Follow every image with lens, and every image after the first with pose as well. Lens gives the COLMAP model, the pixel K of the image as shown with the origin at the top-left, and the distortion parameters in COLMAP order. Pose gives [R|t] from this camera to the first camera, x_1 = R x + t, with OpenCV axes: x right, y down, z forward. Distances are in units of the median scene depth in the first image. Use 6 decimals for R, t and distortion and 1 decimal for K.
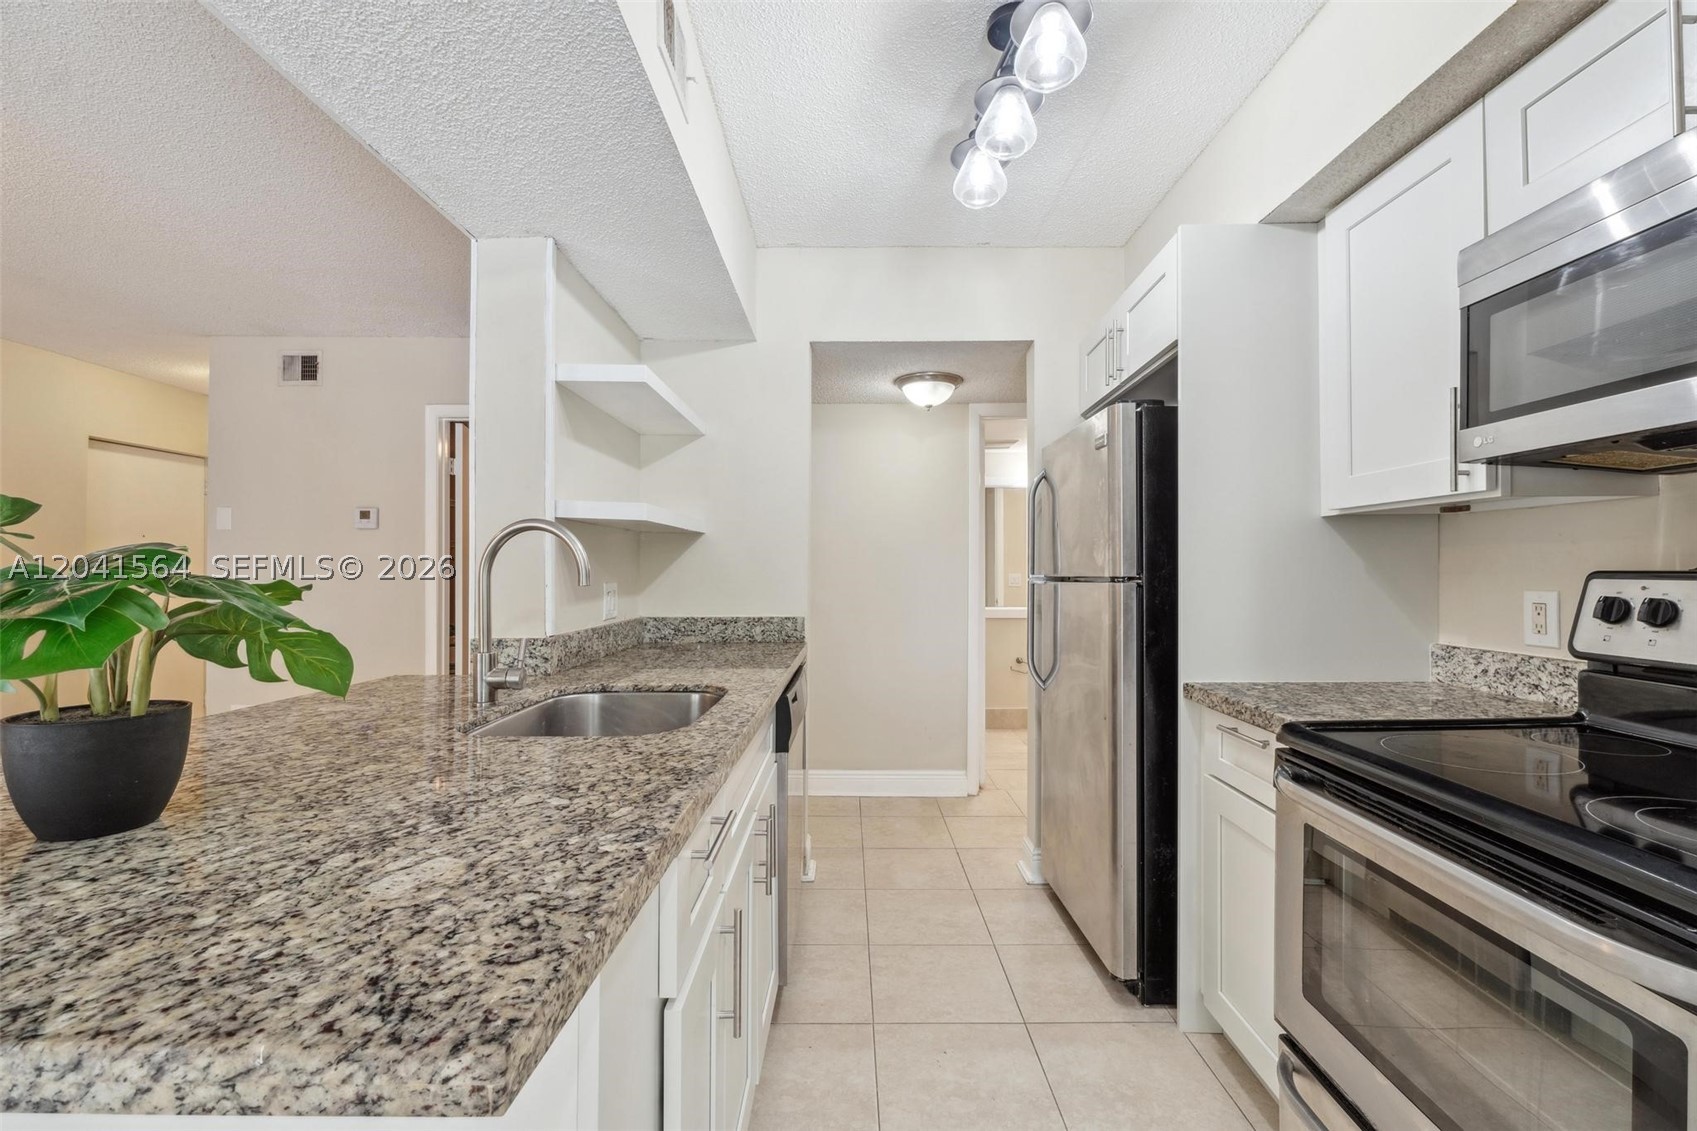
lens RADIAL K [[715.6, 0, 847.6], [0, 715.6, 568.3], [0, 0, 1]] dist [-0.002151, -0.000189]
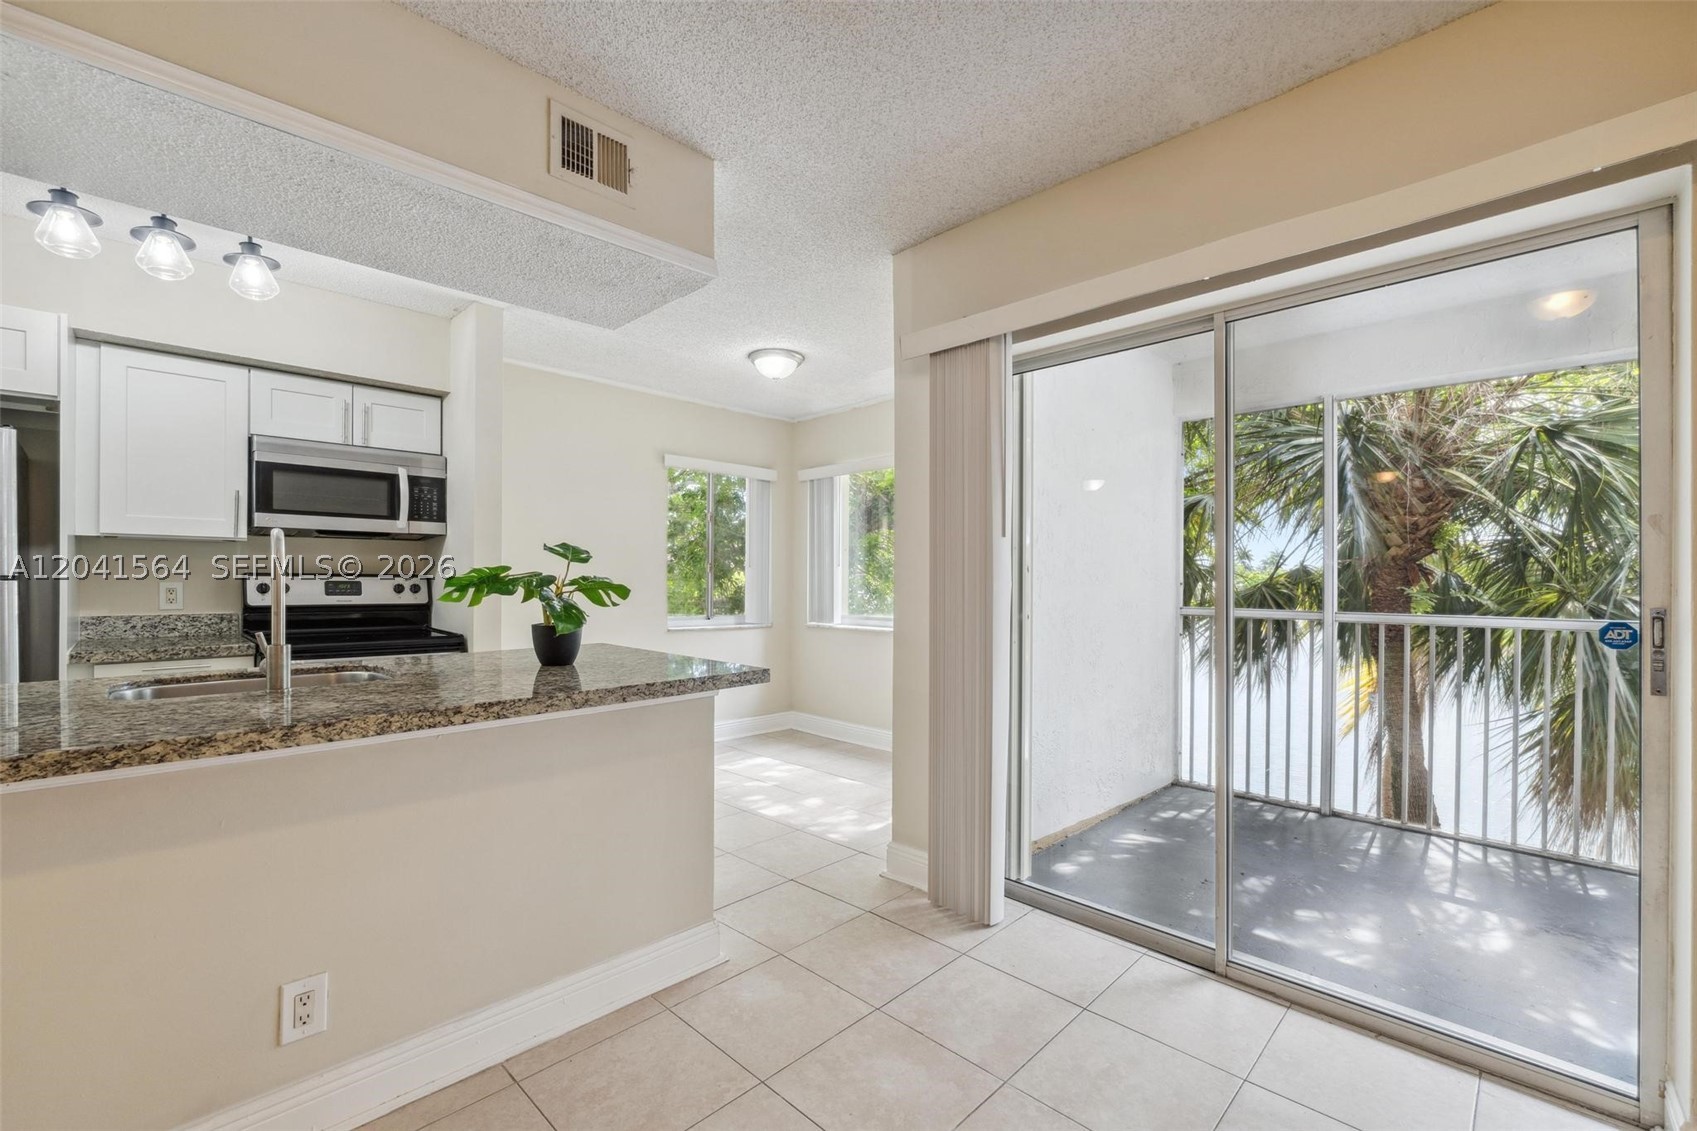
lens RADIAL K [[727.1, 0, 847.2], [0, 727.1, 577.6], [0, 0, 1]] dist [-0.003110, -0.000622]
pose [[-0.714915, -0.006062, 0.699185, -1.875978], [-0.009760, 0.999952, -0.001310, 0.002935], [-0.699144, -0.007760, -0.714939, 1.159211]]
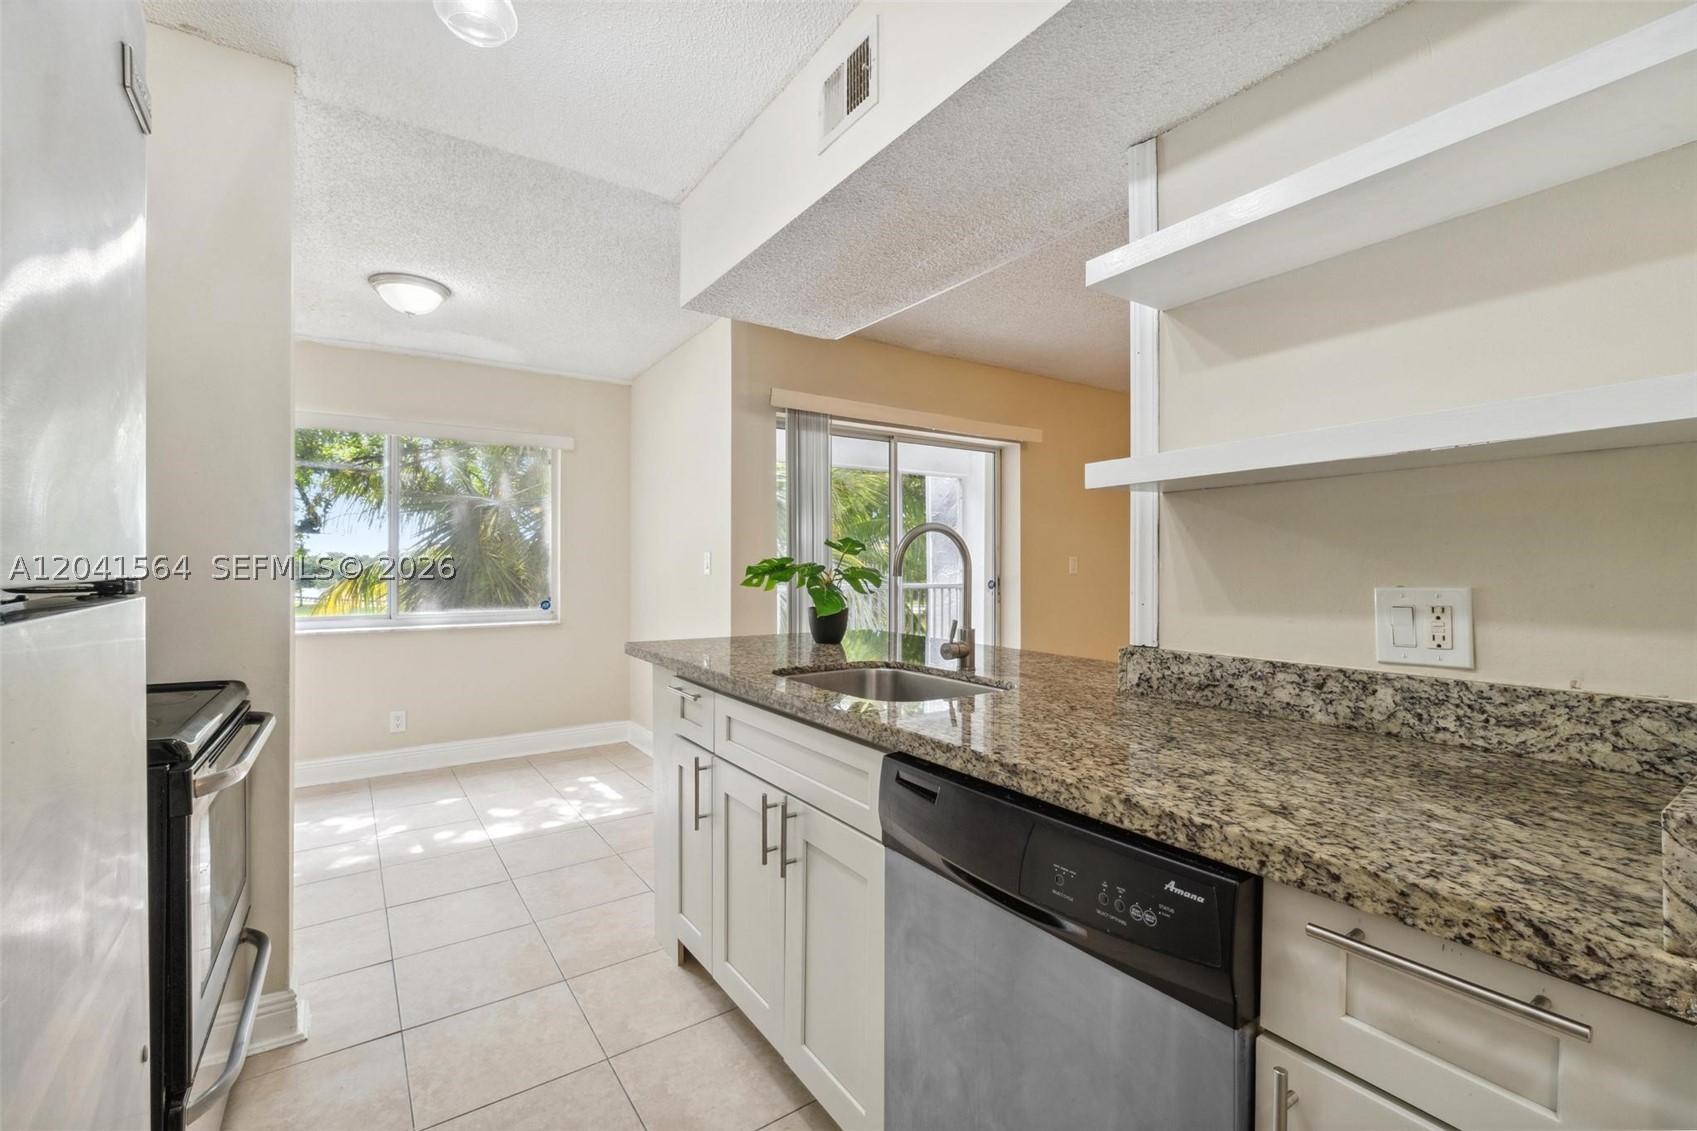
lens RADIAL K [[715.6, 0, 847.6], [0, 715.6, 568.3], [0, 0, 1]] dist [-0.002151, -0.000189]
pose [[-0.822394, 0.000262, -0.568918, 0.389140], [0.002050, 0.999995, -0.002504, 0.012466], [0.568914, -0.003226, -0.822391, 1.884461]]
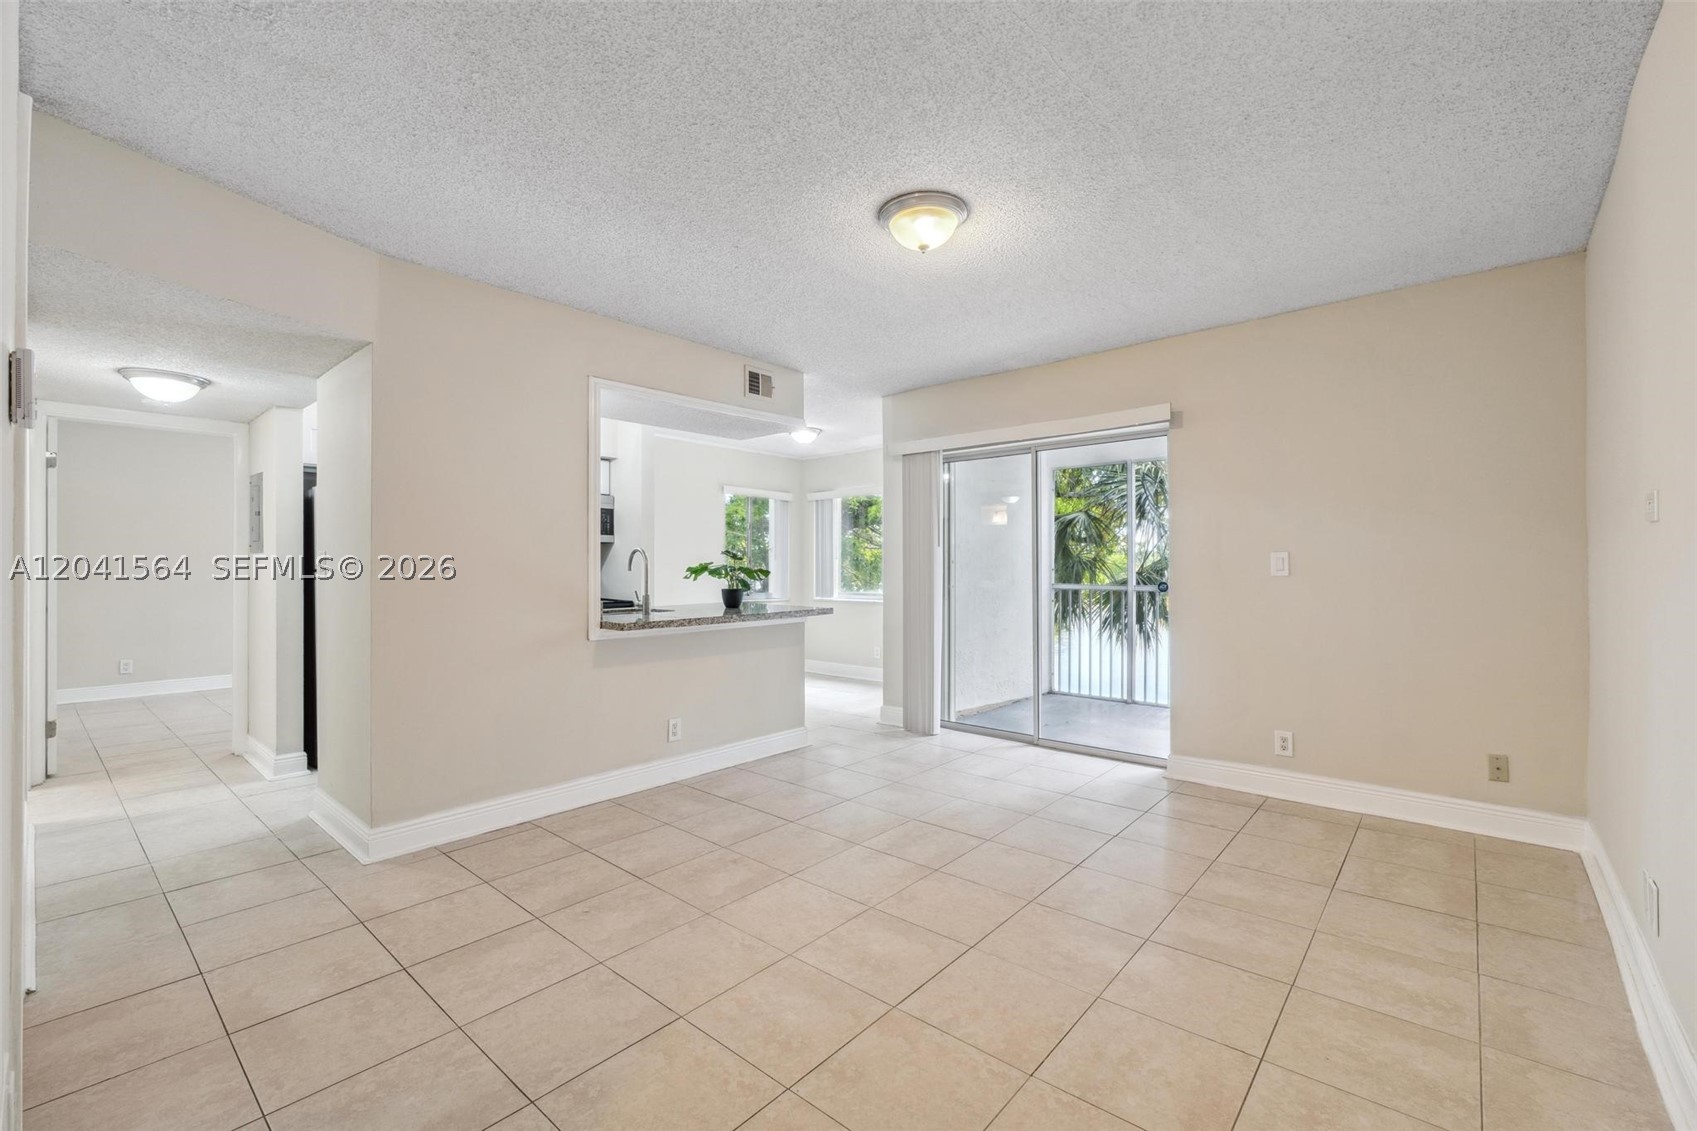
lens RADIAL K [[715.6, 0, 847.6], [0, 715.6, 568.3], [0, 0, 1]] dist [-0.002151, -0.000189]
pose [[-0.754733, -0.004171, 0.656019, -2.835212], [-0.004895, 0.999988, 0.000727, 0.005843], [-0.656014, -0.002662, -0.754744, 2.517421]]
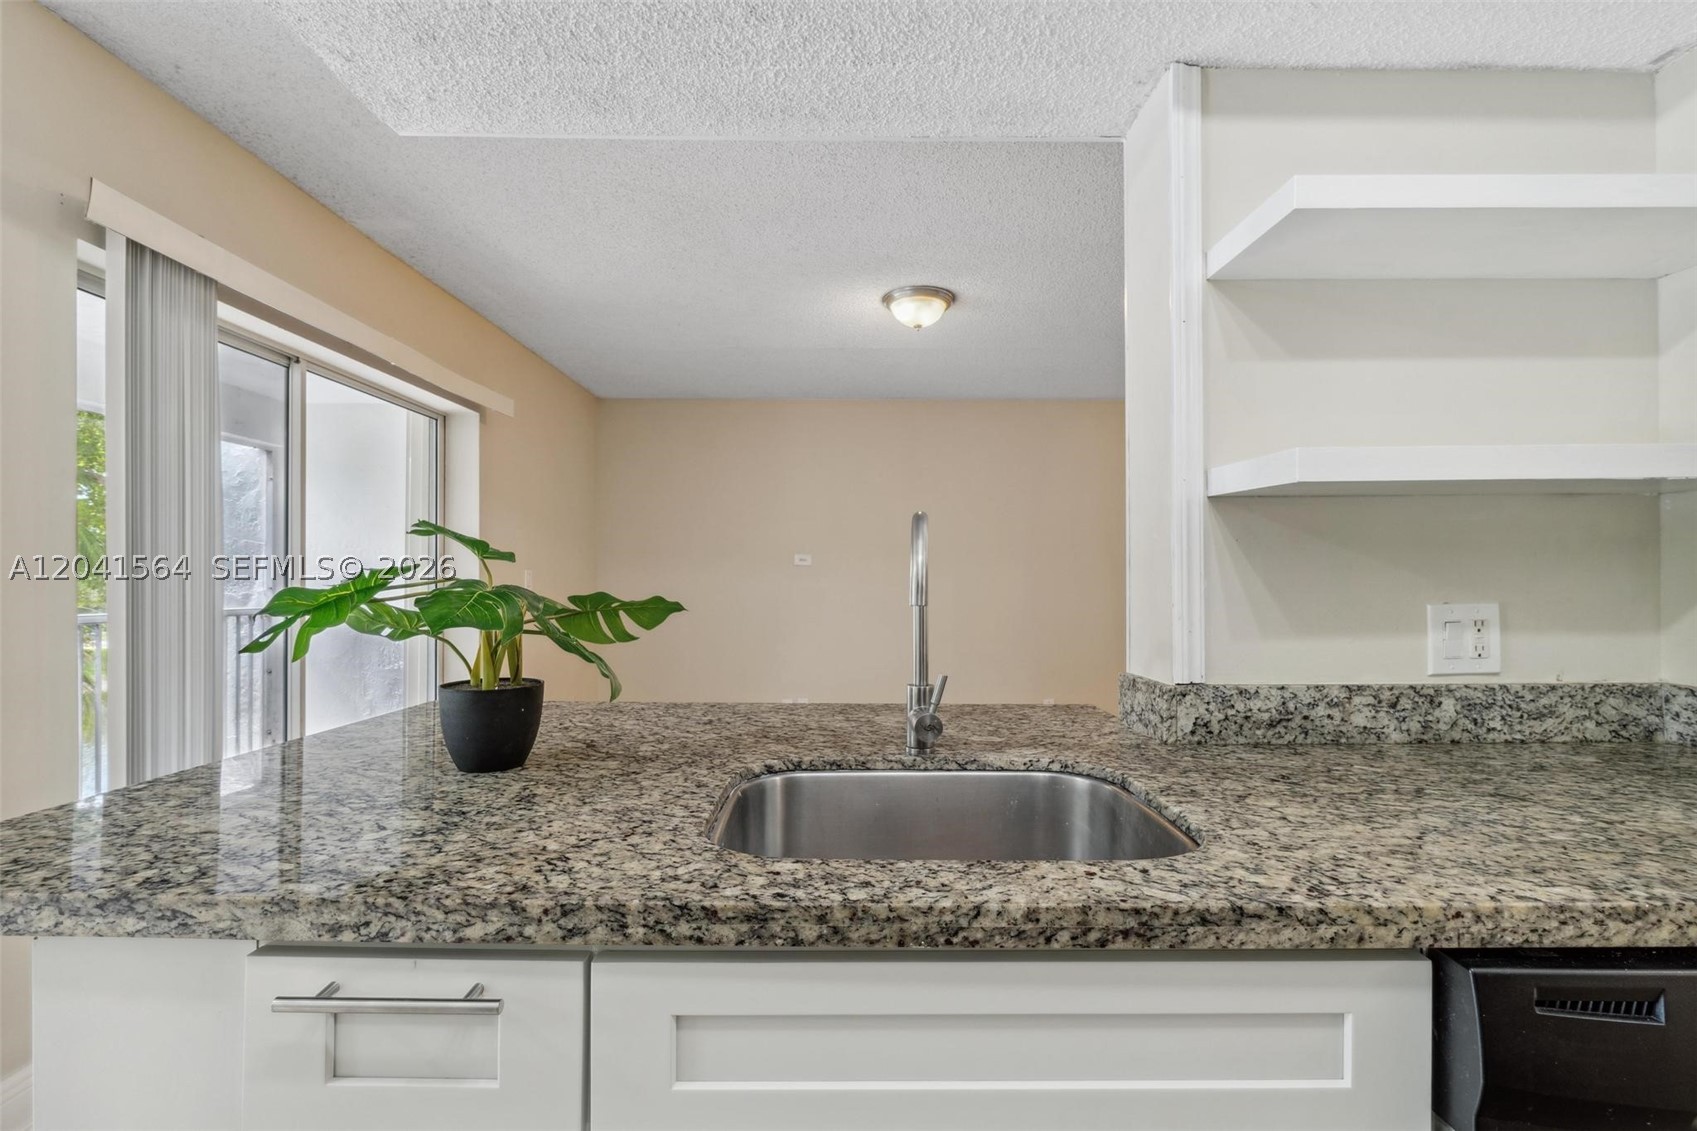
lens RADIAL K [[727.1, 0, 847.2], [0, 727.1, 577.6], [0, 0, 1]] dist [-0.003110, -0.000622]
pose [[0.010478, -0.007597, -0.999916, 0.299562], [0.006995, 0.999947, -0.007524, 0.003120], [0.999921, -0.006915, 0.010531, 0.887047]]
